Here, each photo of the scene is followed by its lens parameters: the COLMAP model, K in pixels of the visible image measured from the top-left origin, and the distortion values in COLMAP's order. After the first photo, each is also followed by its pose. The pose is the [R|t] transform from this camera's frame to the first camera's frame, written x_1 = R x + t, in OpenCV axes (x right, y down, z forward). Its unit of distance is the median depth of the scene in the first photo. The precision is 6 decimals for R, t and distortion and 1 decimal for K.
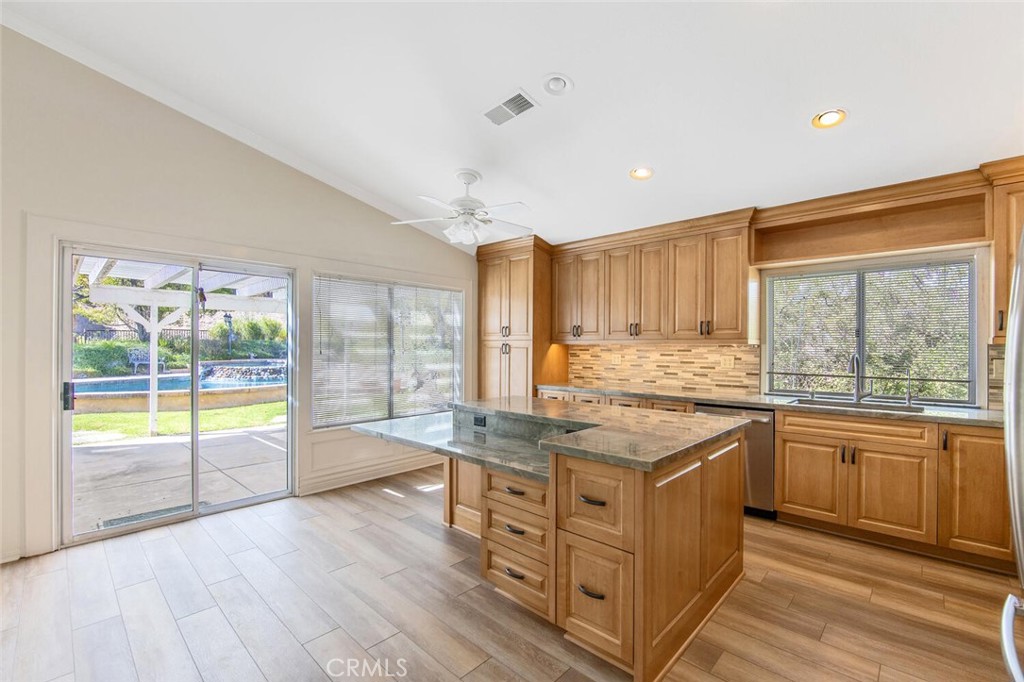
lens RADIAL K [[438.1, 0, 511.2], [0, 438.1, 349.3], [0, 0, 1]] dist [-0.016284, 0.000595]
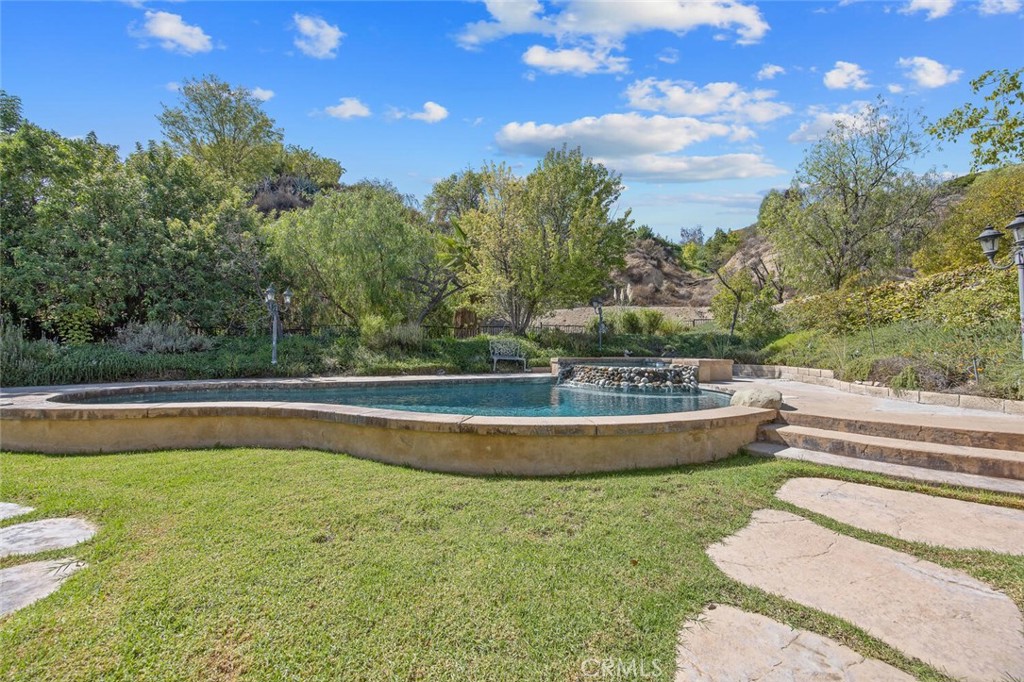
lens RADIAL K [[401.2, 0, 515.1], [0, 401.2, 342.7], [0, 0, 1]] dist [-0.000208, 0.000111]
pose [[0.677612, -0.015914, -0.735247, -0.276443], [-0.005379, 0.999632, -0.026594, 0.021341], [0.735400, 0.021976, 0.677277, 0.499100]]
